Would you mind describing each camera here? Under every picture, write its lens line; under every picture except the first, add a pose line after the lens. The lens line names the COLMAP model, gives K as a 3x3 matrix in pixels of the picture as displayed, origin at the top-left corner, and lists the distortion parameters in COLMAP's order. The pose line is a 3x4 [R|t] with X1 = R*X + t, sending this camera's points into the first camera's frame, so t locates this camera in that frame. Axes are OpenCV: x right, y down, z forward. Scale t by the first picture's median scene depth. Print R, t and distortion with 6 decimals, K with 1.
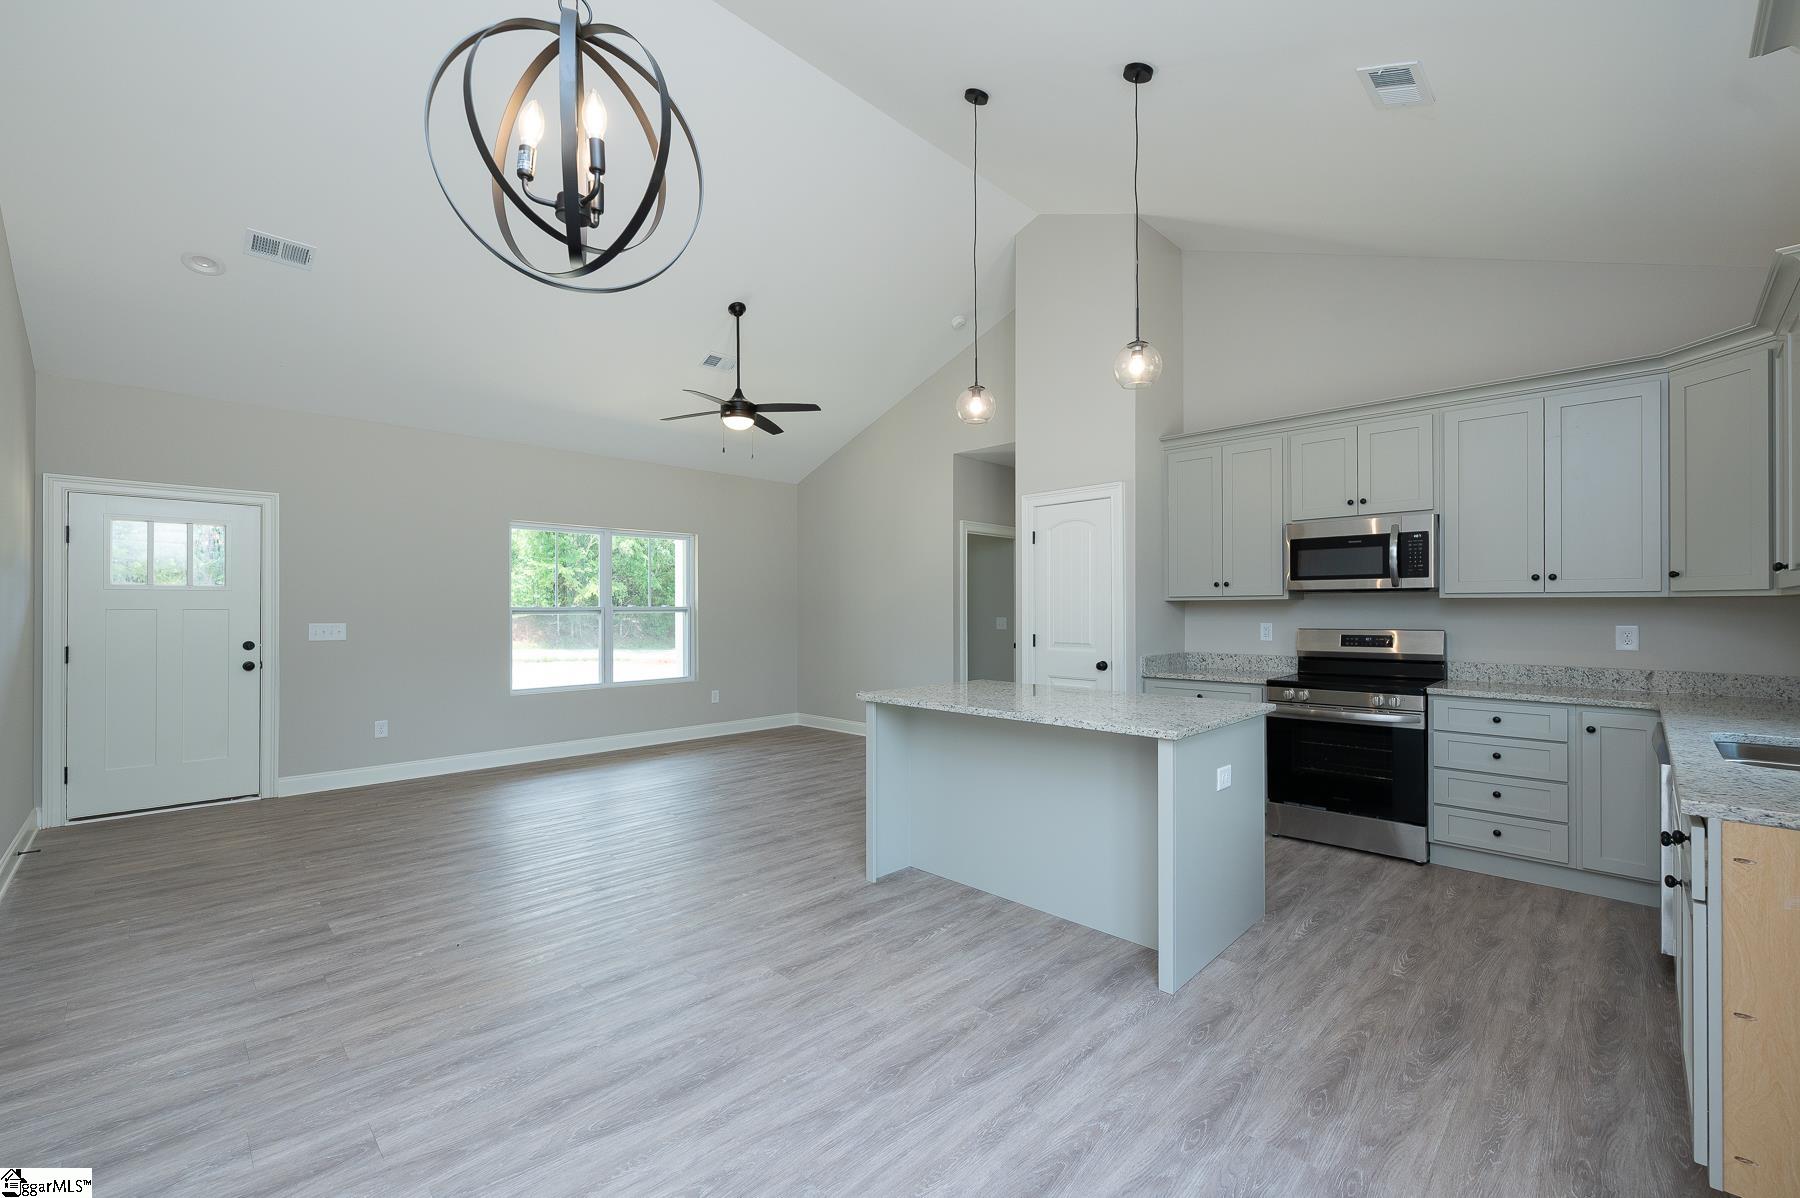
lens RADIAL K [[743.8, 0, 894.5], [0, 743.8, 607.5], [0, 0, 1]] dist [-0.002110, -0.000151]
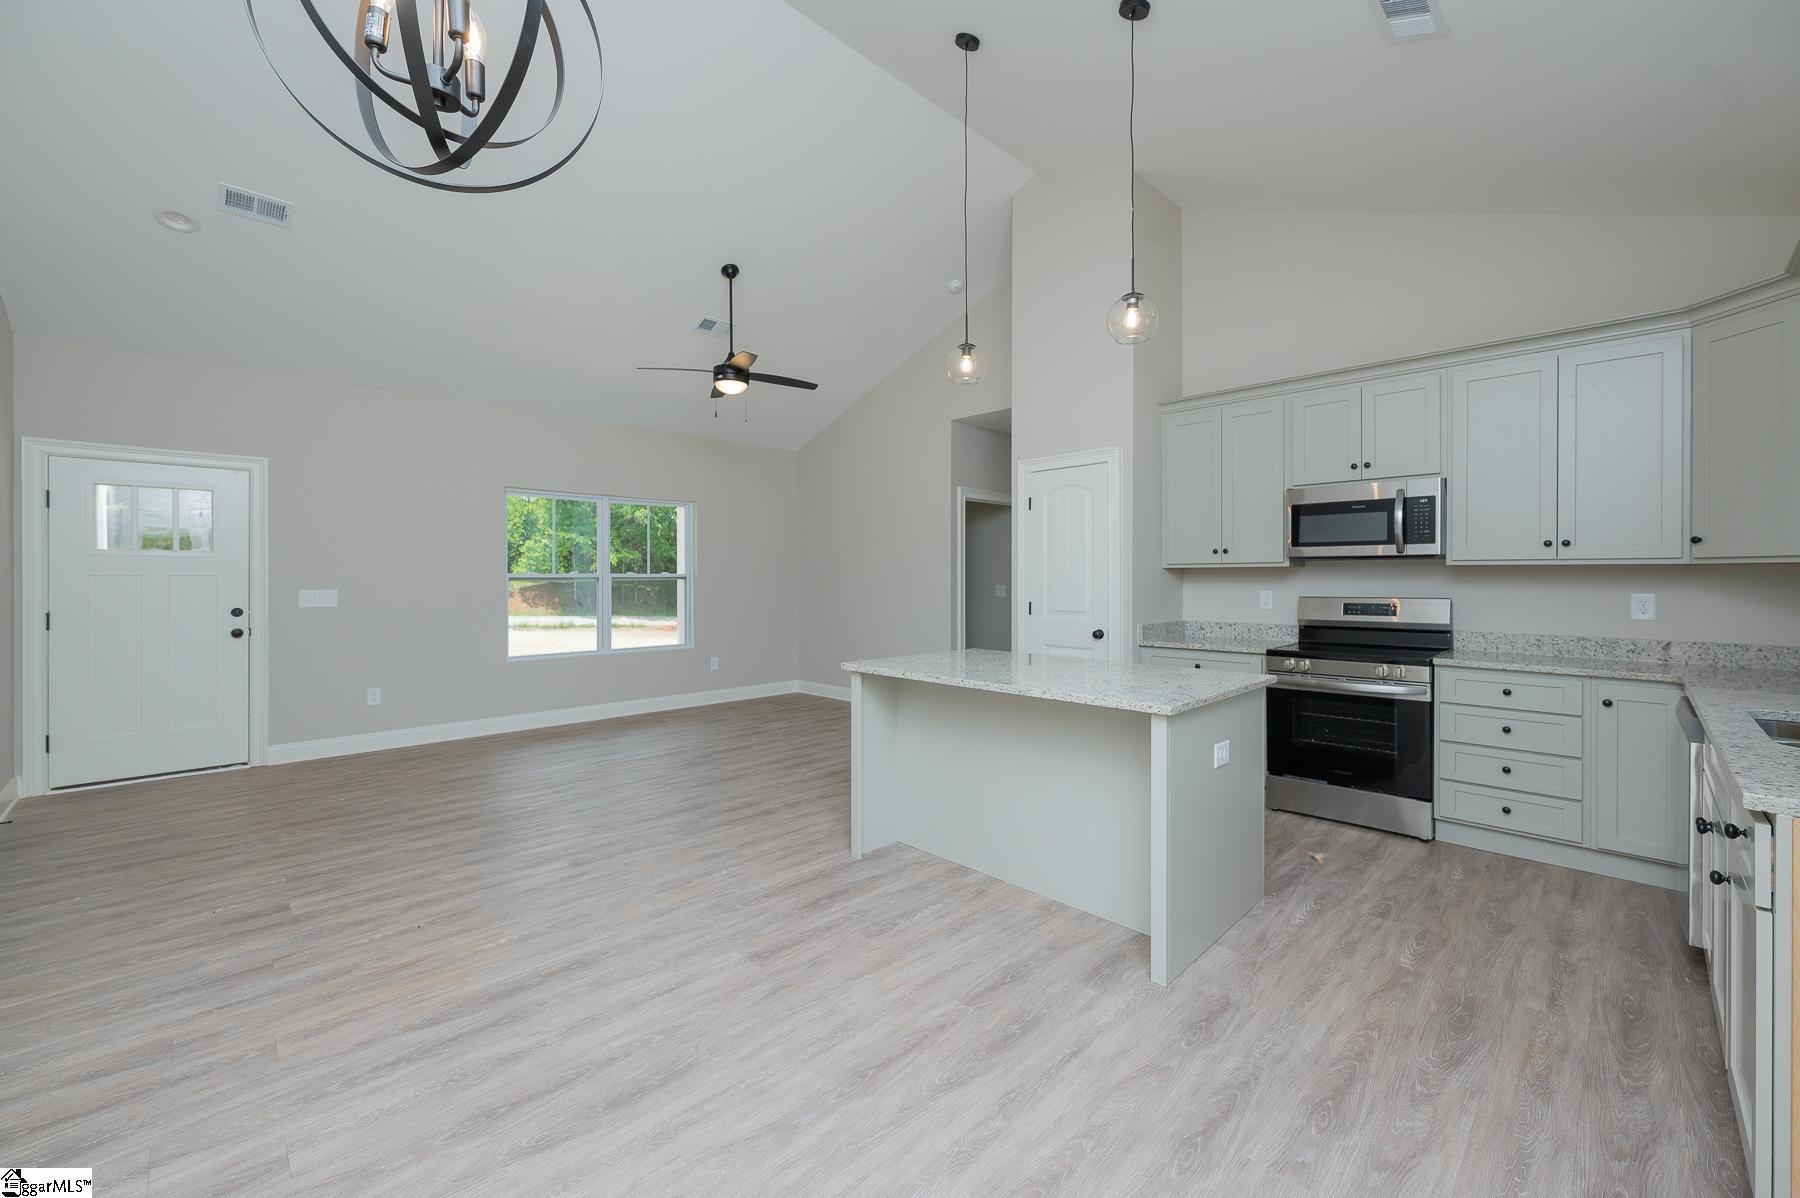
lens RADIAL K [[724.4, 0, 904.1], [0, 724.4, 579.9], [0, 0, 1]] dist [-0.000853, -0.000167]
pose [[0.999997, 0.001625, 0.001629, 0.036306], [-0.001634, 0.999982, 0.005762, 0.002724], [-0.001620, -0.005765, 0.999982, 0.078201]]
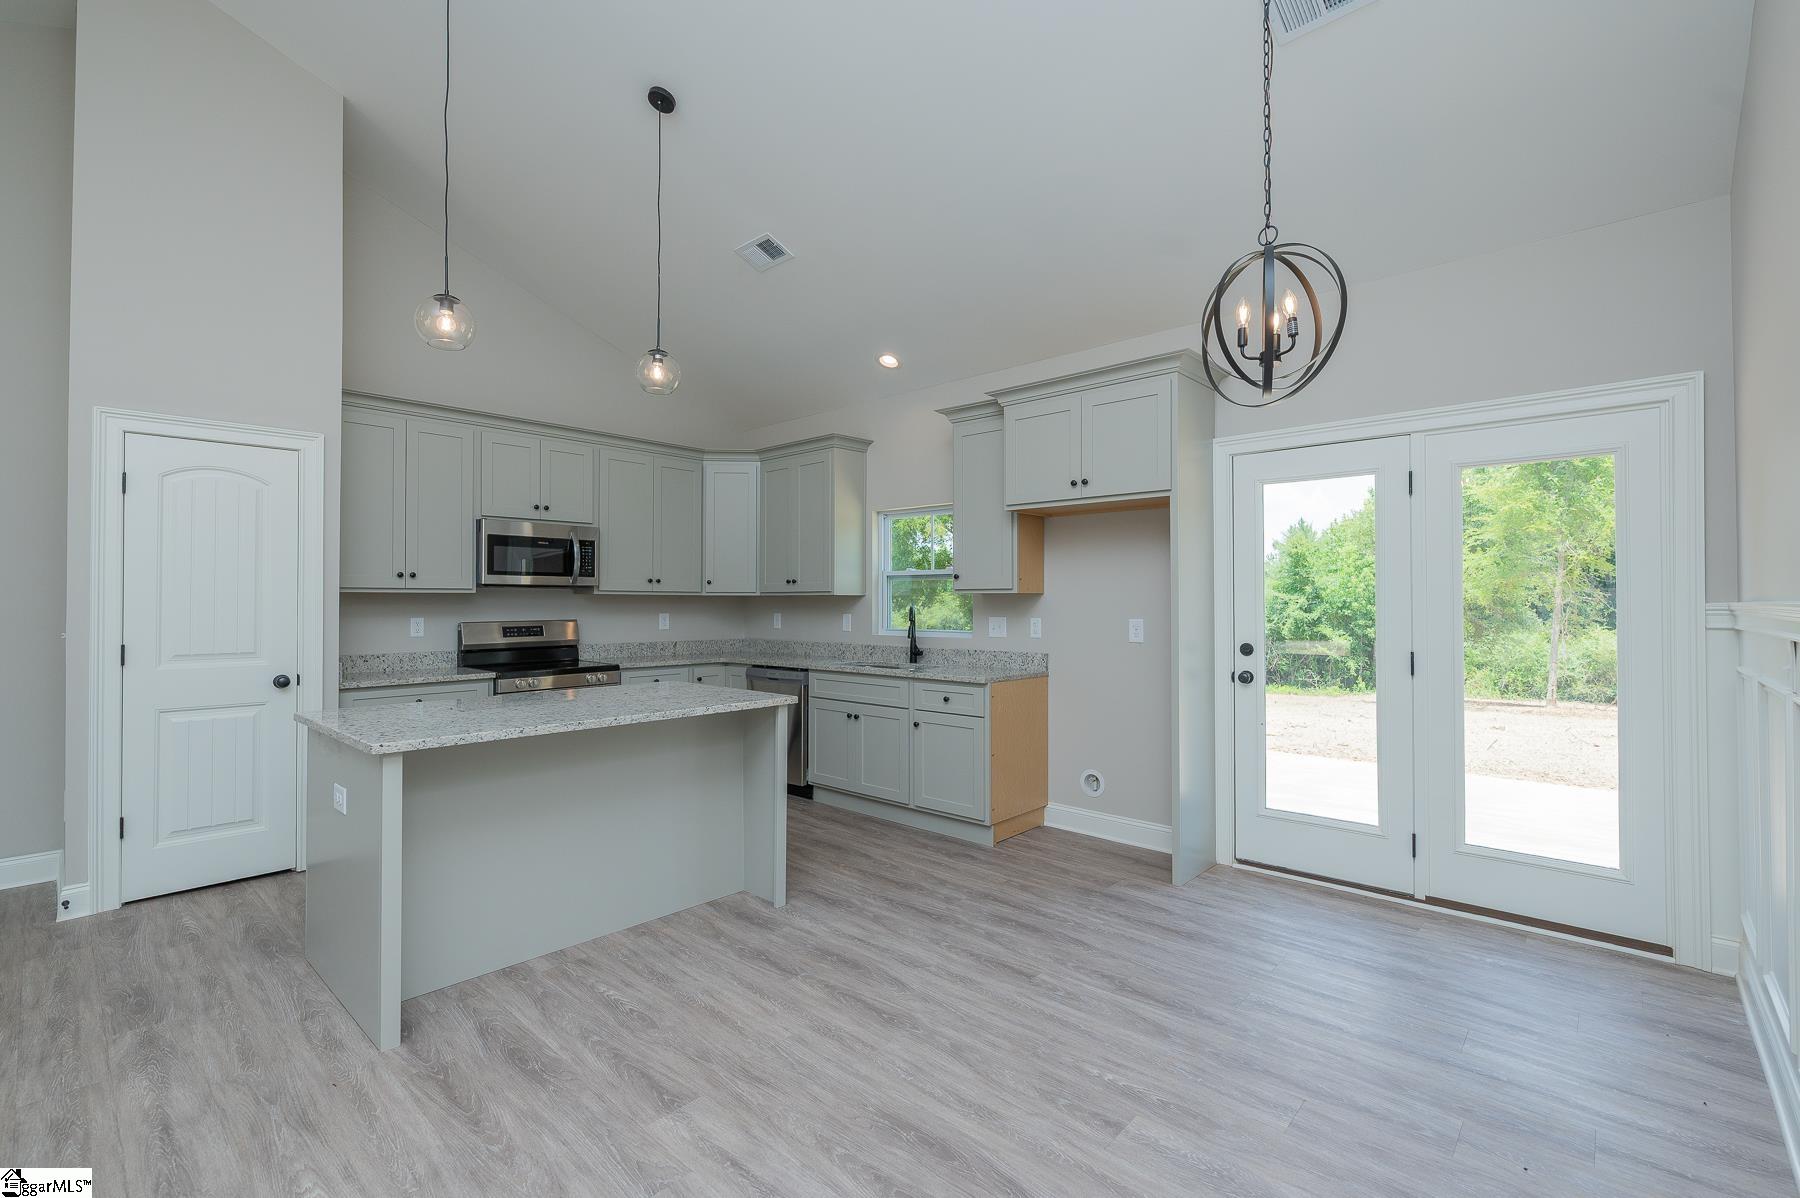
lens RADIAL K [[847.9, 0, 828.5], [0, 847.9, 593.2], [0, 0, 1]] dist [-0.012941, -0.000035]
pose [[-0.032987, 0.012247, 0.999381, -0.935635], [-0.001650, 0.999923, -0.012308, 0.003887], [-0.999454, -0.002055, -0.032965, 0.841788]]
